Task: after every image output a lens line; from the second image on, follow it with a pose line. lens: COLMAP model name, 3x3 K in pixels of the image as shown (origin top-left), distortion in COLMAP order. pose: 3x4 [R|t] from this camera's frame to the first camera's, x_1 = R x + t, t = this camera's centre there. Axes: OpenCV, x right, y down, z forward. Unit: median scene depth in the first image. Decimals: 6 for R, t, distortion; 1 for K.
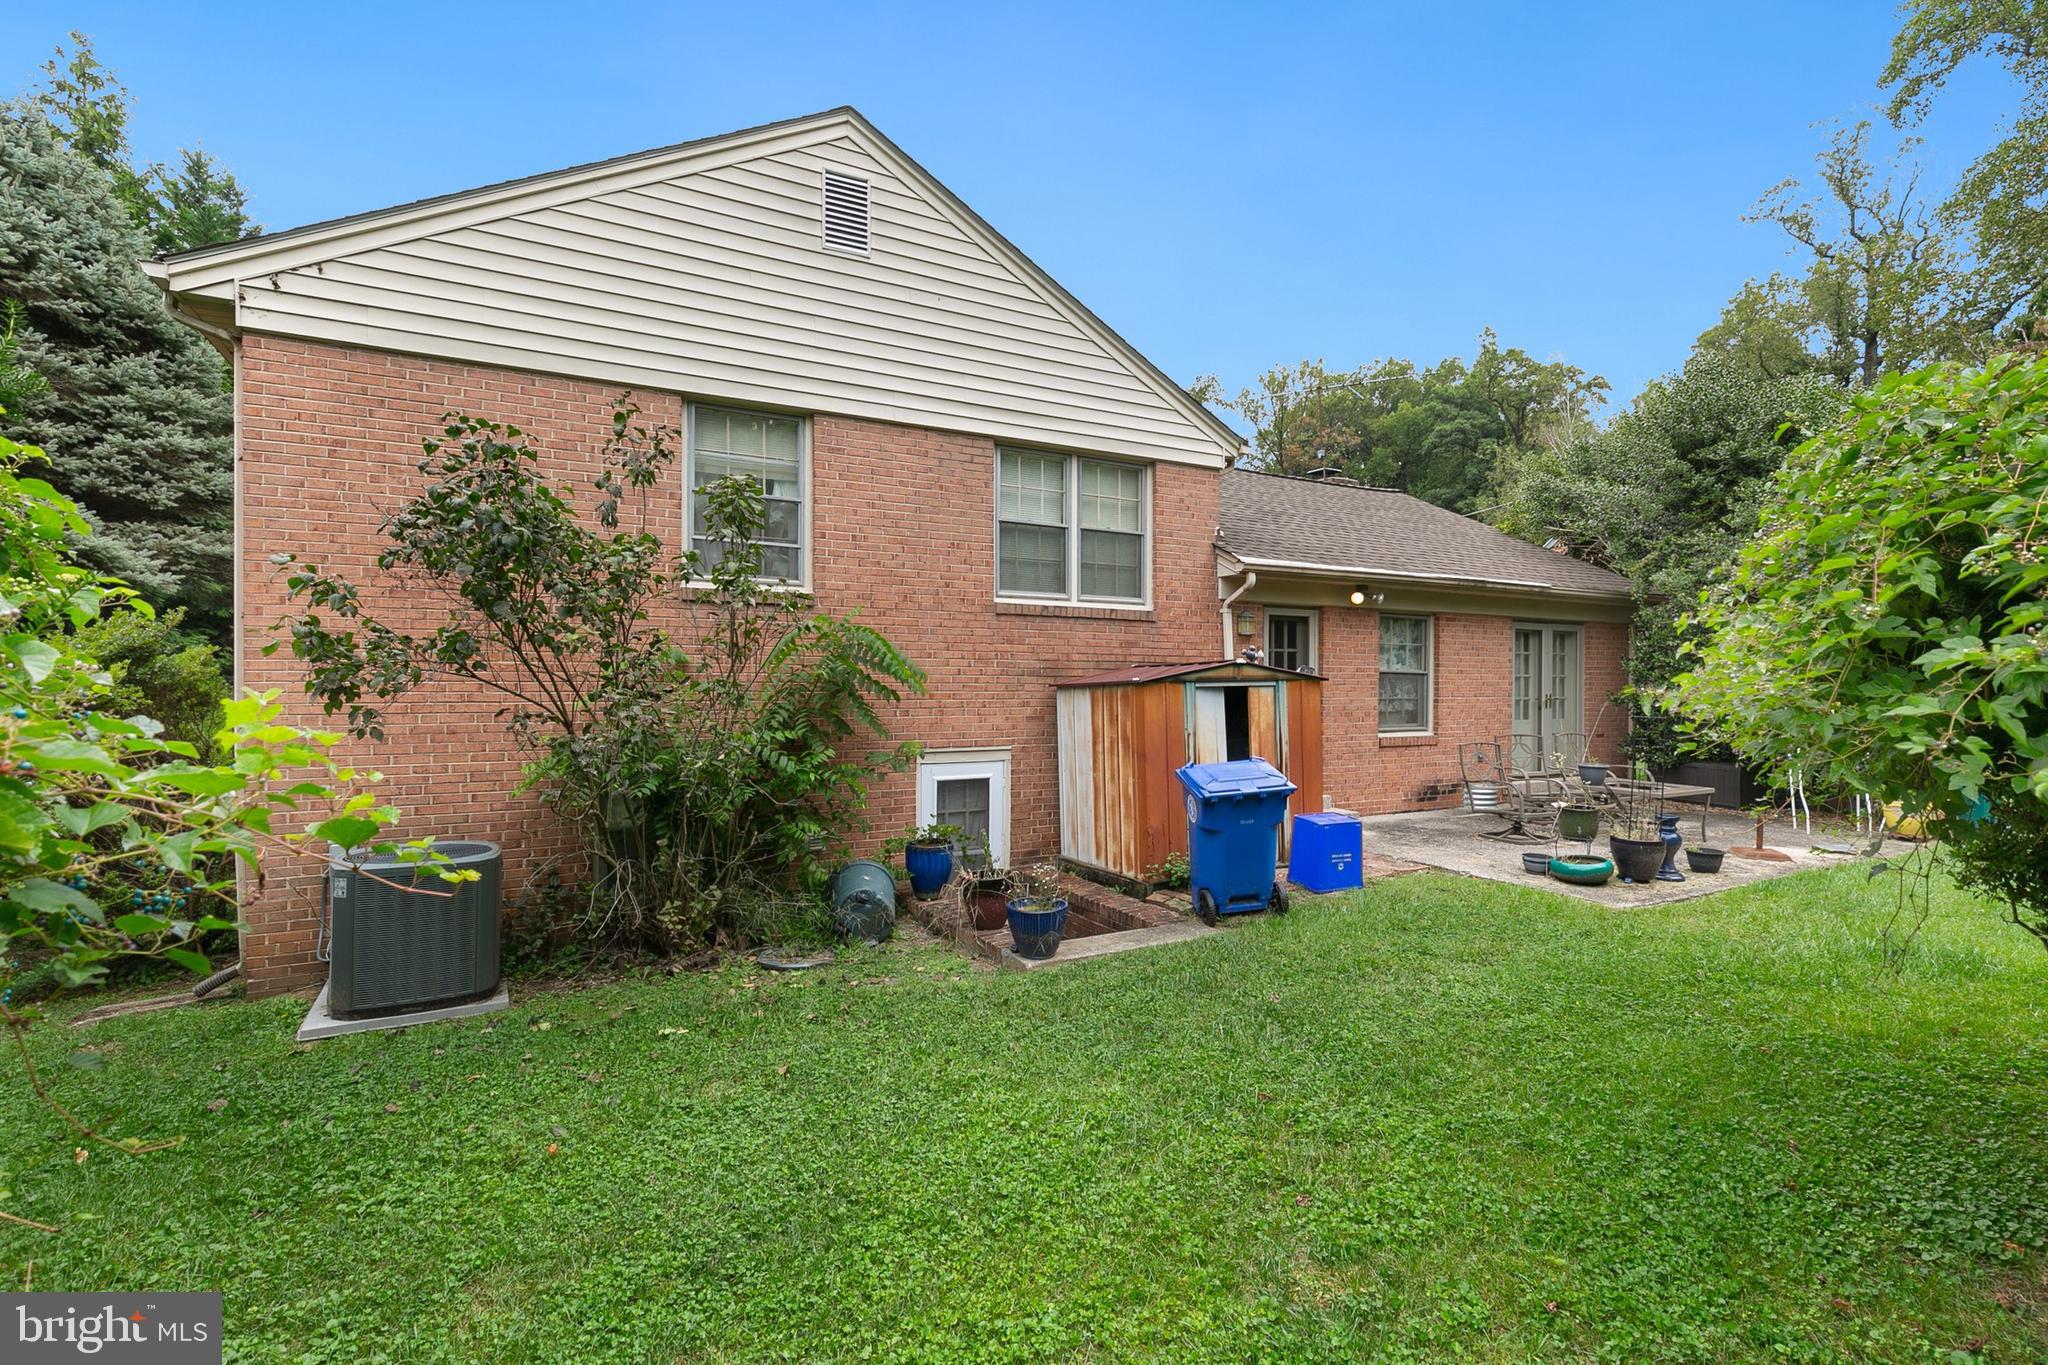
lens RADIAL K [[963.6, 0, 1024.1], [0, 963.6, 681.0], [0, 0, 1]] dist [-0.000056, 0.002051]
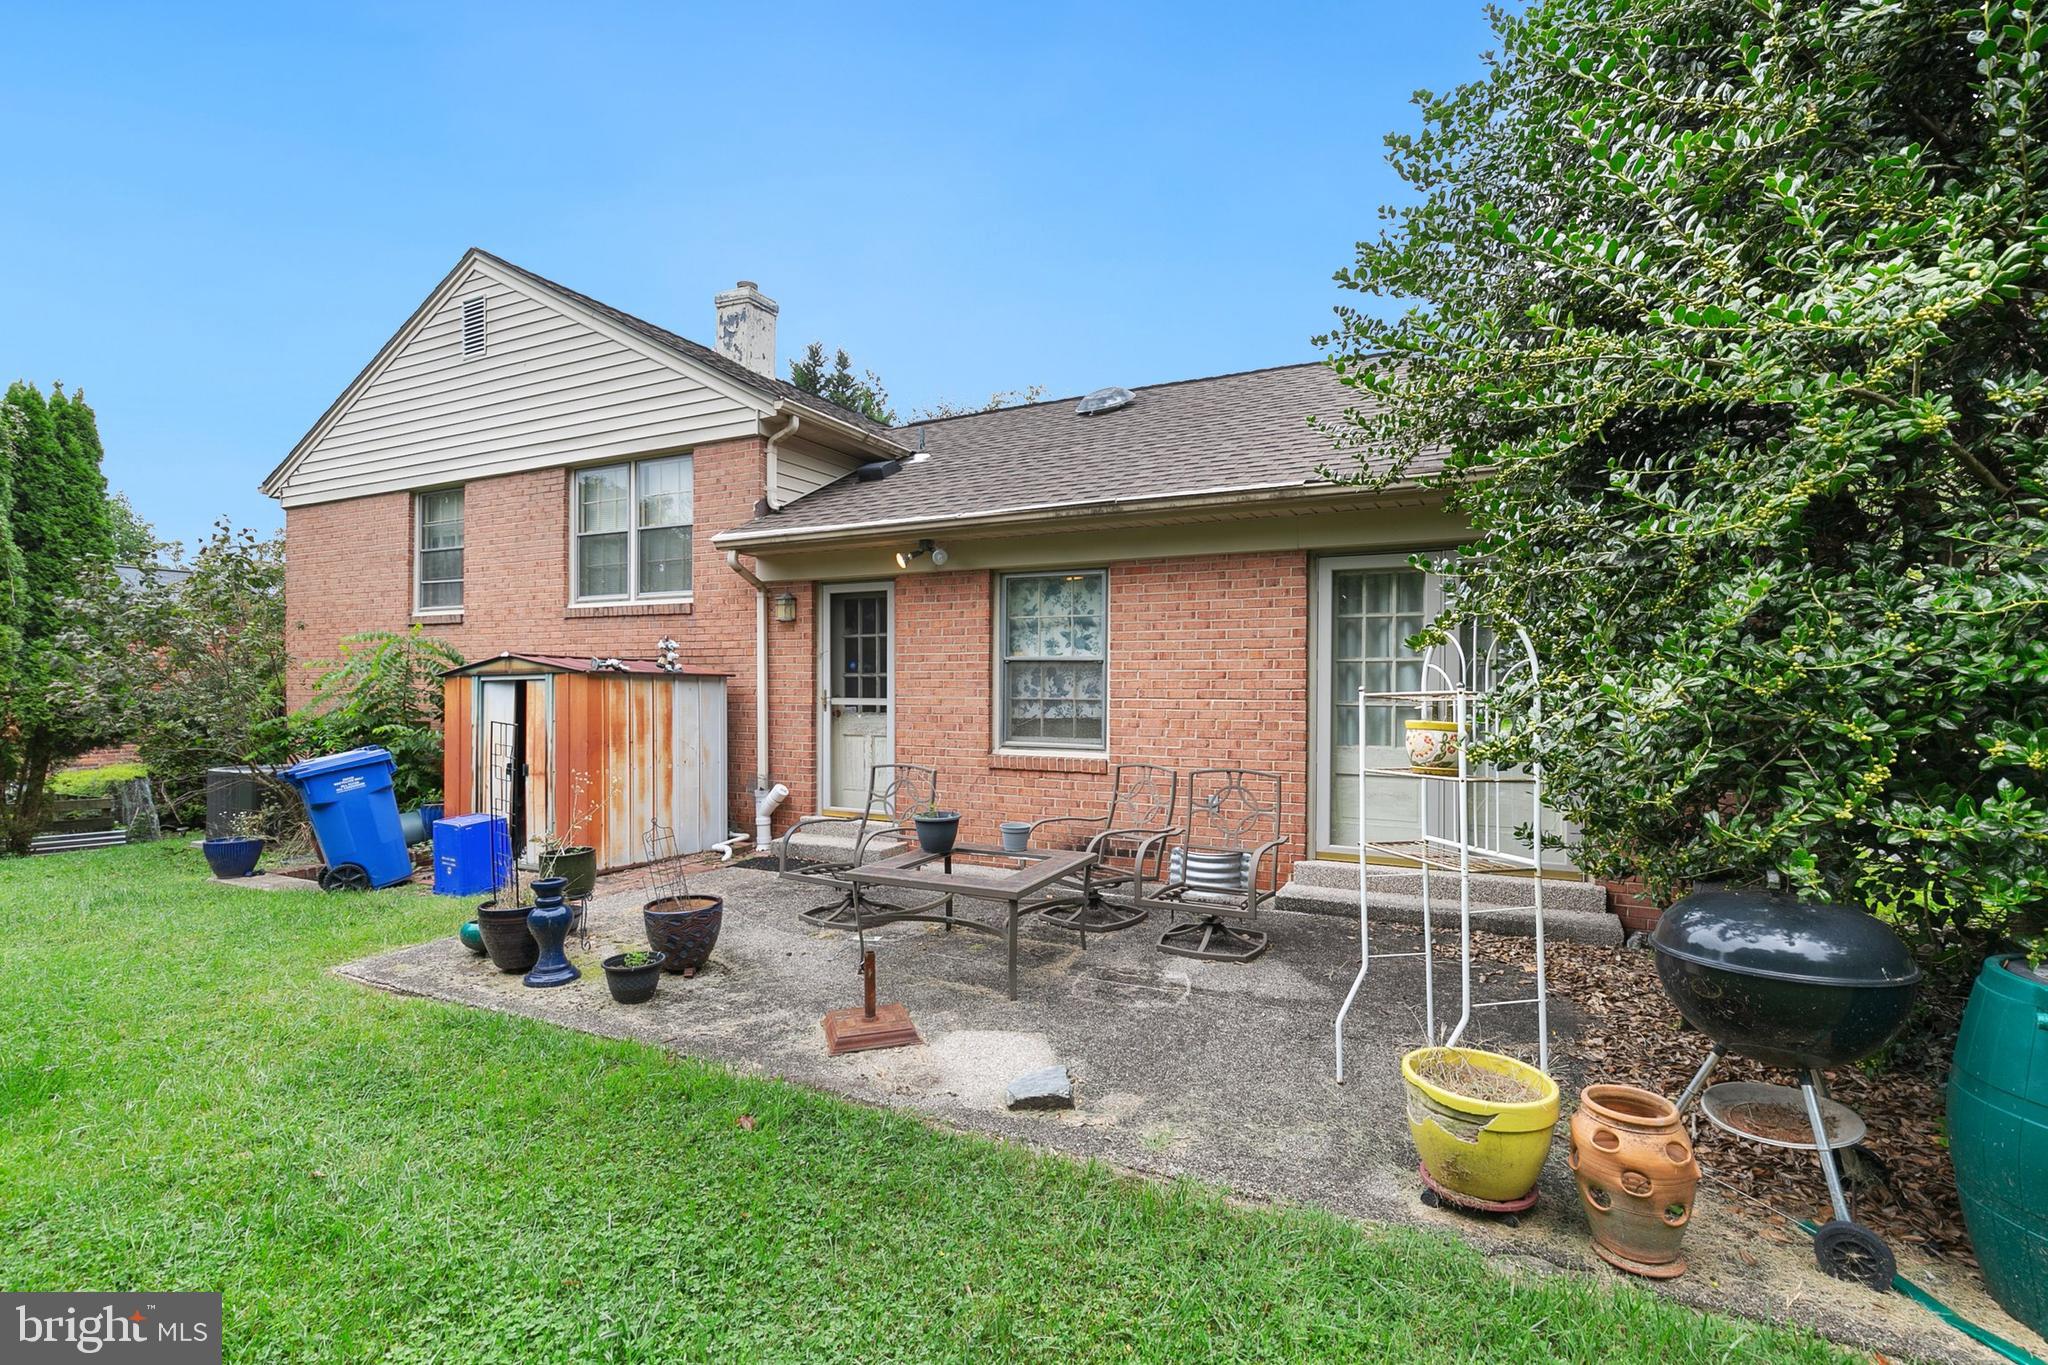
lens RADIAL K [[963.6, 0, 1023.6], [0, 963.6, 684.6], [0, 0, 1]] dist [-0.000056, 0.002051]
pose [[0.541794, 0.001763, -0.840509, 1.164564], [0.002118, 0.999992, 0.003463, 0.007031], [0.840508, -0.003656, 0.541786, 0.783601]]
